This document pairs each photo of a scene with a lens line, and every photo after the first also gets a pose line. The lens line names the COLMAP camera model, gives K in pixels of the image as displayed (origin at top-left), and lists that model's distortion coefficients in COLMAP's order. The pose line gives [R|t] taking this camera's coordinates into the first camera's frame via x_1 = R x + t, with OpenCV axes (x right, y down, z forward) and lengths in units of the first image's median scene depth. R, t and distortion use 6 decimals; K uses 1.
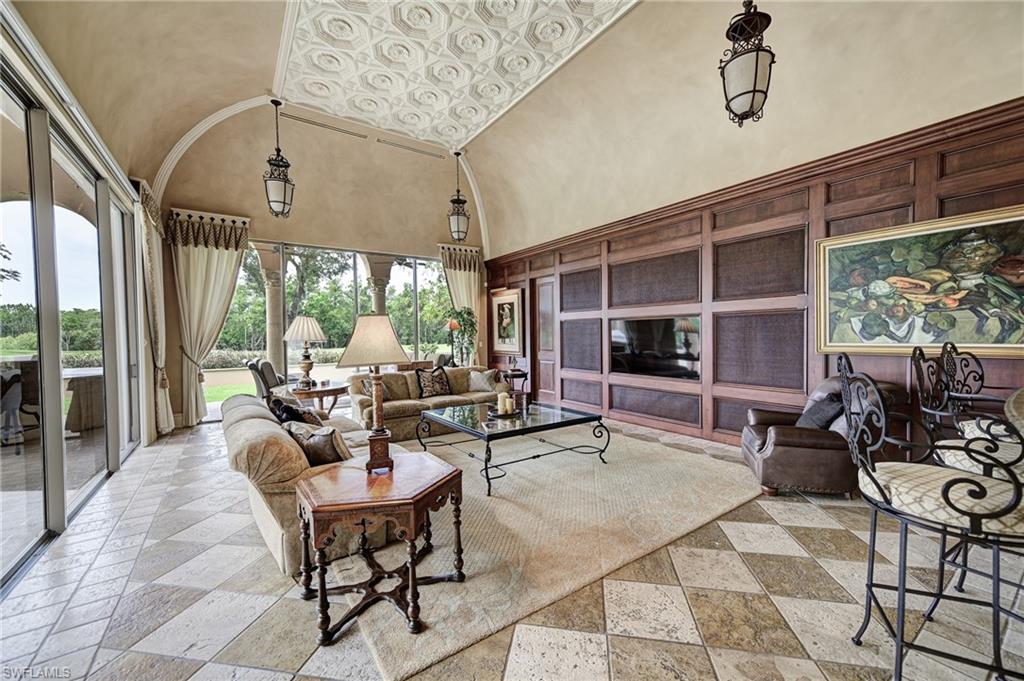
lens RADIAL K [[405.0, 0, 512.0], [0, 405.0, 340.5], [0, 0, 1]] dist [0.017476, -0.000512]
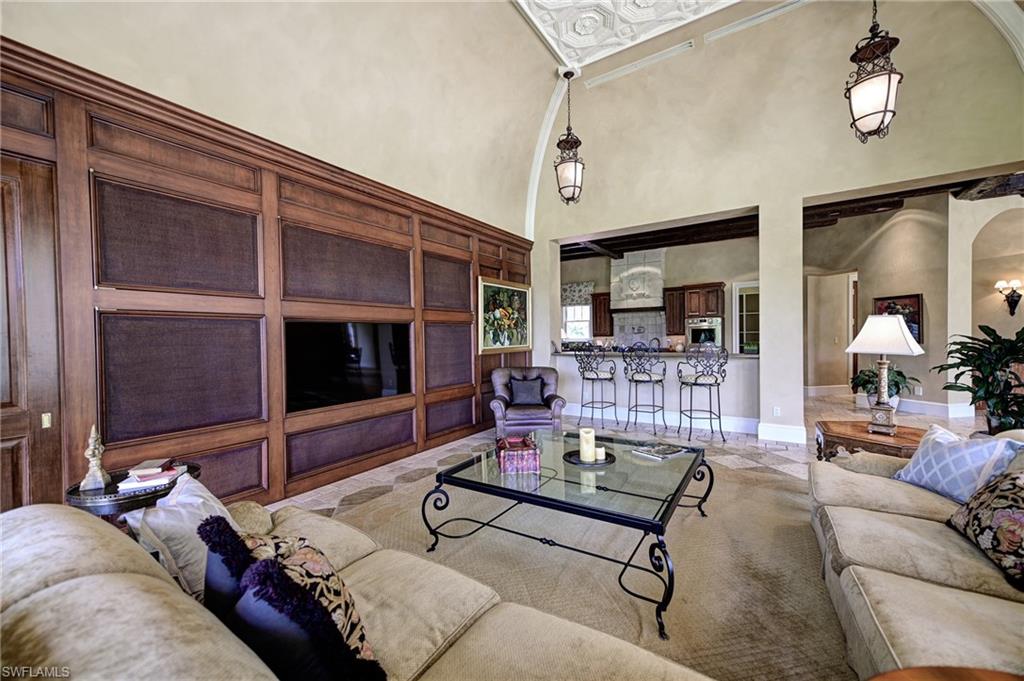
lens RADIAL K [[405.0, 0, 512.0], [0, 405.0, 340.5], [0, 0, 1]] dist [0.017476, -0.000512]
pose [[-0.382334, 0.010155, 0.923968, -0.627105], [0.034290, 0.999407, 0.003204, -0.019324], [-0.923388, 0.032908, -0.382455, 1.473891]]
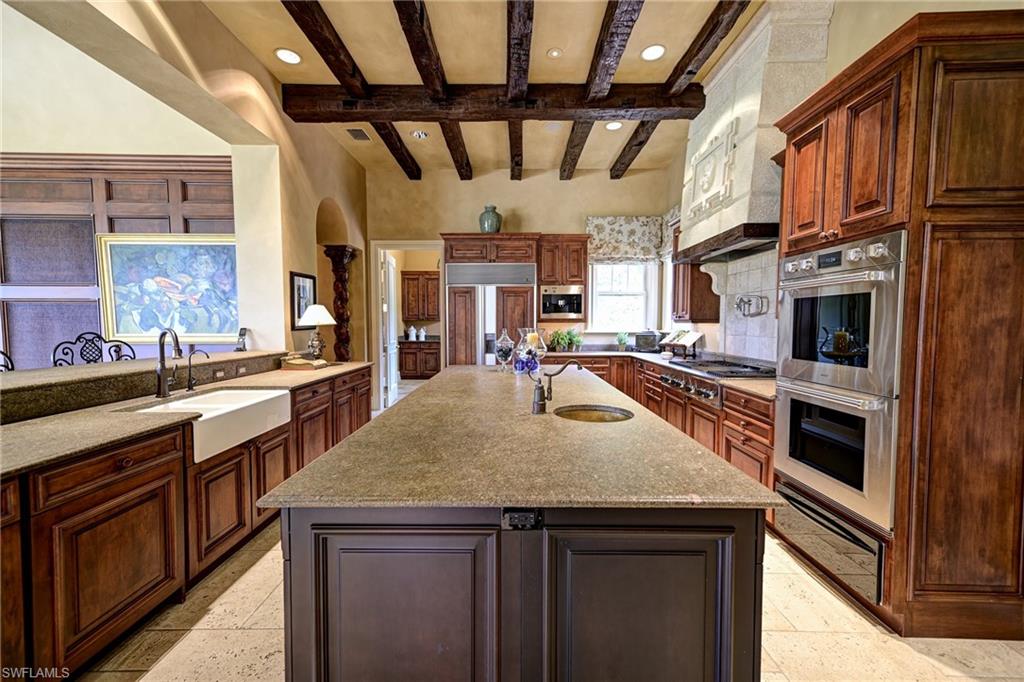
lens RADIAL K [[405.0, 0, 512.0], [0, 405.0, 341.0], [0, 0, 1]] dist [0.017476, -0.000512]
pose [[0.574306, -0.025412, 0.818247, 0.495252], [0.005023, 0.999609, 0.027520, 0.000401], [-0.818626, -0.011695, 0.574208, -0.451096]]
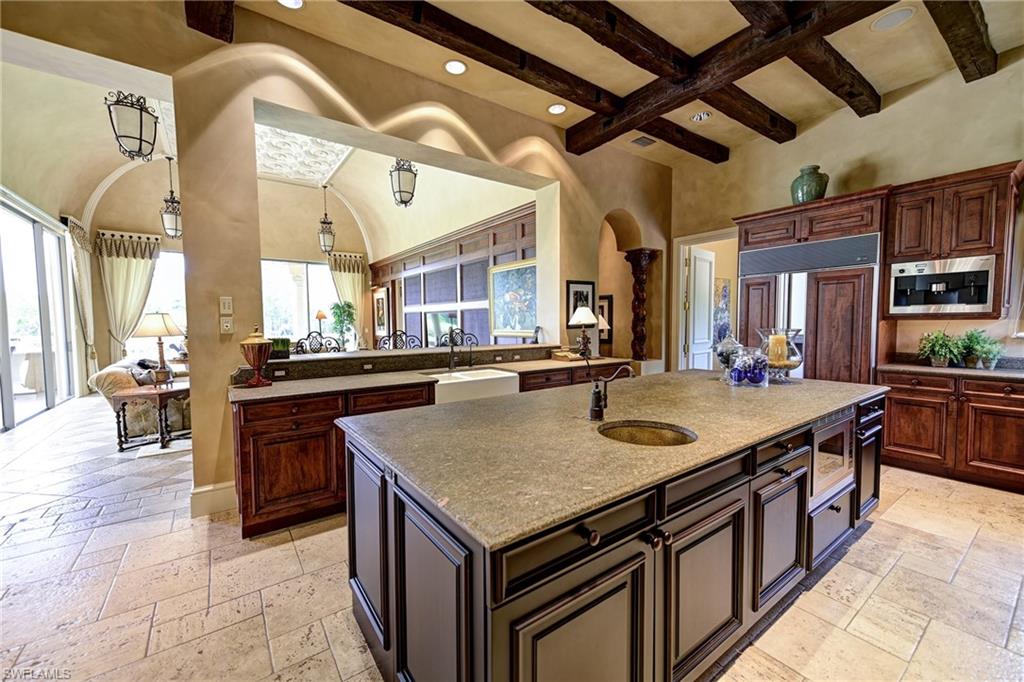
lens RADIAL K [[405.0, 0, 512.0], [0, 405.0, 341.0], [0, 0, 1]] dist [0.017476, -0.000512]
pose [[0.999749, 0.004718, 0.021881, 0.815261], [-0.005431, 0.999452, 0.032648, -0.001904], [-0.021715, -0.032759, 0.999227, -0.655507]]
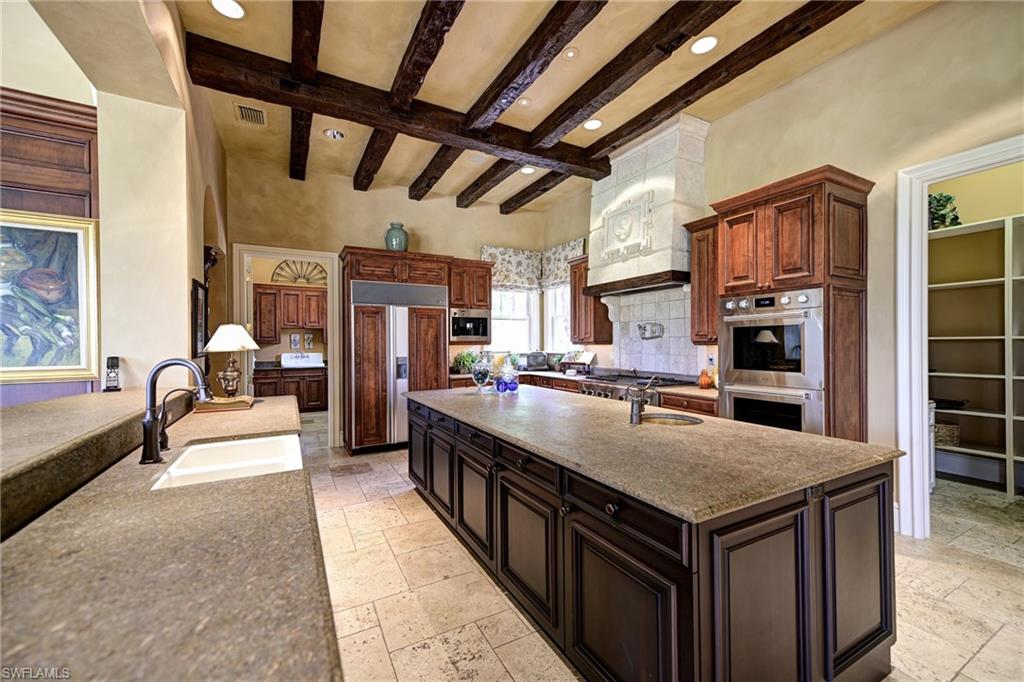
lens RADIAL K [[405.0, 0, 512.0], [0, 405.0, 341.0], [0, 0, 1]] dist [0.017476, -0.000512]
pose [[0.103933, 0.017676, 0.994427, 0.327157], [0.020077, 0.999601, -0.019866, -0.006158], [-0.994382, 0.022030, 0.103537, -0.078335]]
